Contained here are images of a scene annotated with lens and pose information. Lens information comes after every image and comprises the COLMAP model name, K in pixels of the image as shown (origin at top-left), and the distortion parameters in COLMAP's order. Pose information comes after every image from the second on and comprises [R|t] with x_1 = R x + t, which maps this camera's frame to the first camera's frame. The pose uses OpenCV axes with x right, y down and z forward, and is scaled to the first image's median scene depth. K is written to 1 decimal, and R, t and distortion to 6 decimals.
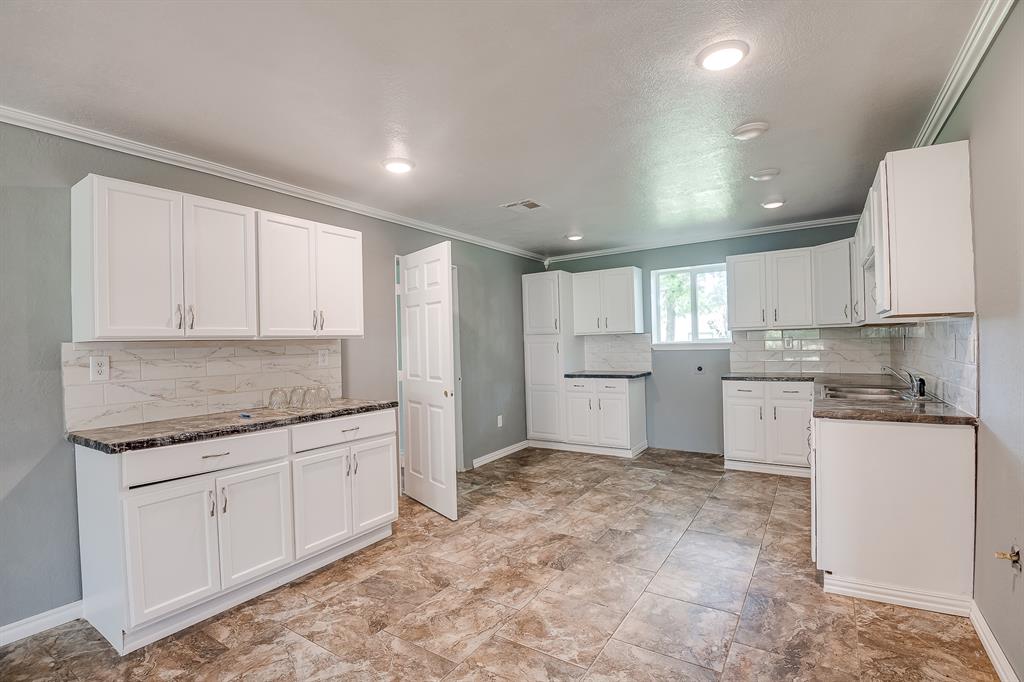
lens RADIAL K [[479.4, 0, 512.0], [0, 479.4, 341.0], [0, 0, 1]] dist [0.002349, -0.023648]
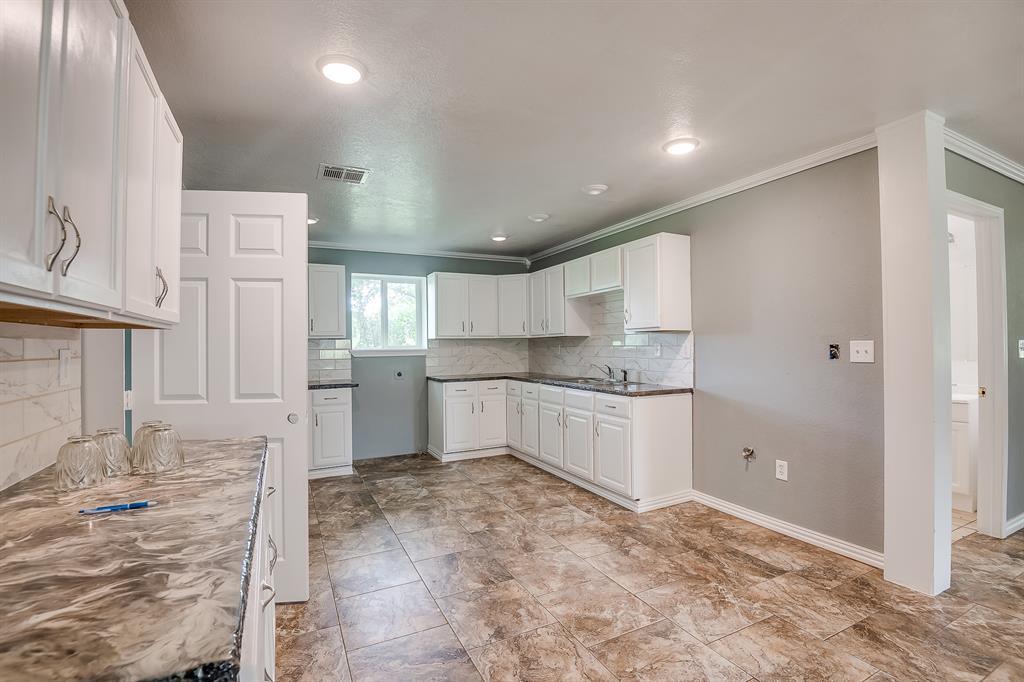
lens RADIAL K [[479.4, 0, 512.0], [0, 479.4, 341.0], [0, 0, 1]] dist [0.002349, -0.023648]
pose [[0.491387, 0.026839, 0.870528, -0.549280], [-0.004442, 0.999589, -0.028311, 0.019534], [-0.870930, 0.010045, 0.491305, 0.381177]]
